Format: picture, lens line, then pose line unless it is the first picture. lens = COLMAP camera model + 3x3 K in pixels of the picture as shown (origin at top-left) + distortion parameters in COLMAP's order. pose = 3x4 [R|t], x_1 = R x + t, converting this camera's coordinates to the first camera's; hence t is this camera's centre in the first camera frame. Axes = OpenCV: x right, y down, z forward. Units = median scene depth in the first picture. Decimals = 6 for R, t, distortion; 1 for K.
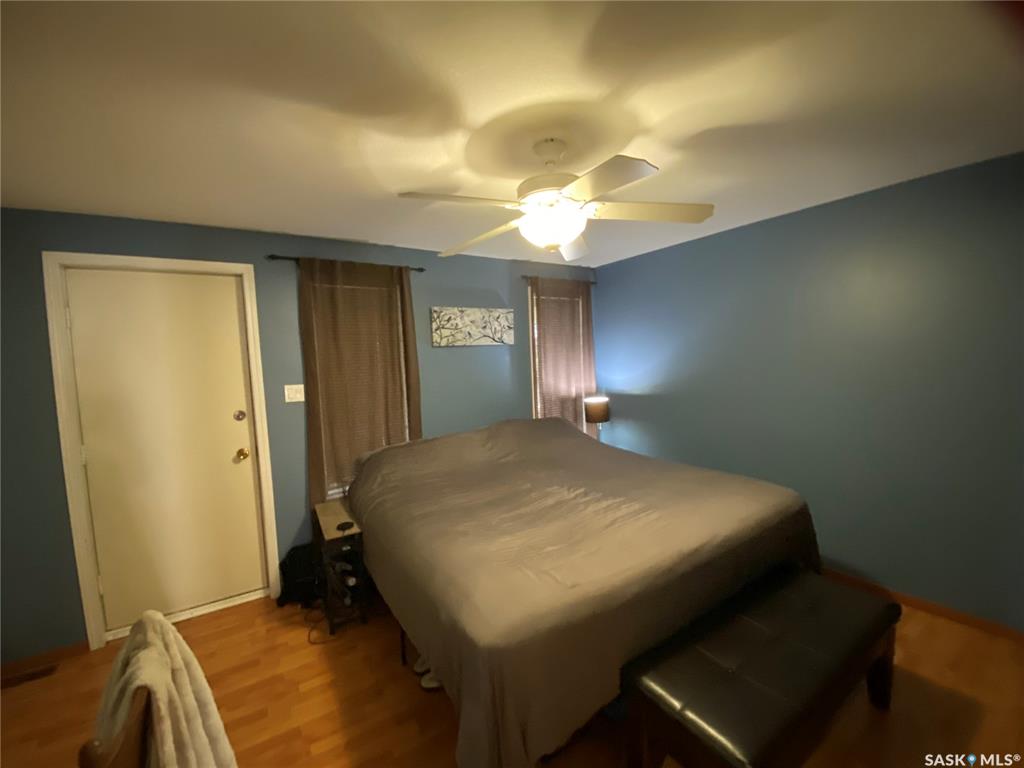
lens RADIAL K [[421.0, 0, 512.0], [0, 421.0, 384.0], [0, 0, 1]] dist [0.033198, -0.027828]
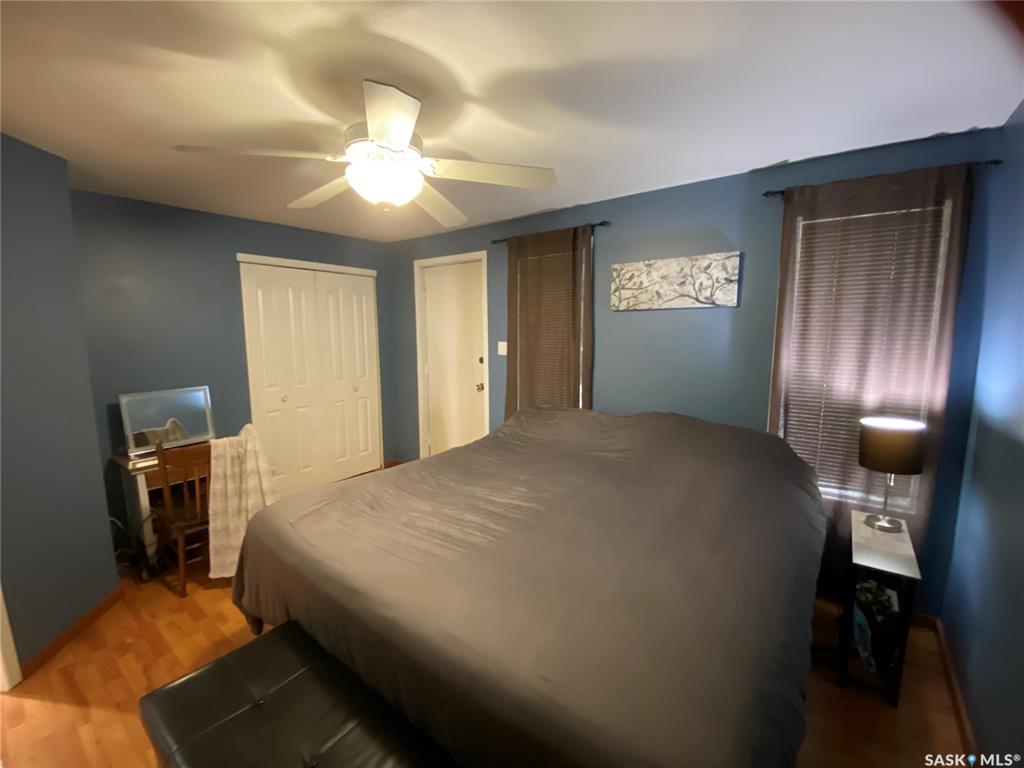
lens RADIAL K [[421.0, 0, 512.0], [0, 421.0, 384.0], [0, 0, 1]] dist [0.033198, -0.027828]
pose [[0.323521, 0.163365, -0.932012, 0.576002], [-0.072839, 0.986360, 0.147608, -0.050867], [0.943413, 0.020133, 0.331007, 0.497274]]
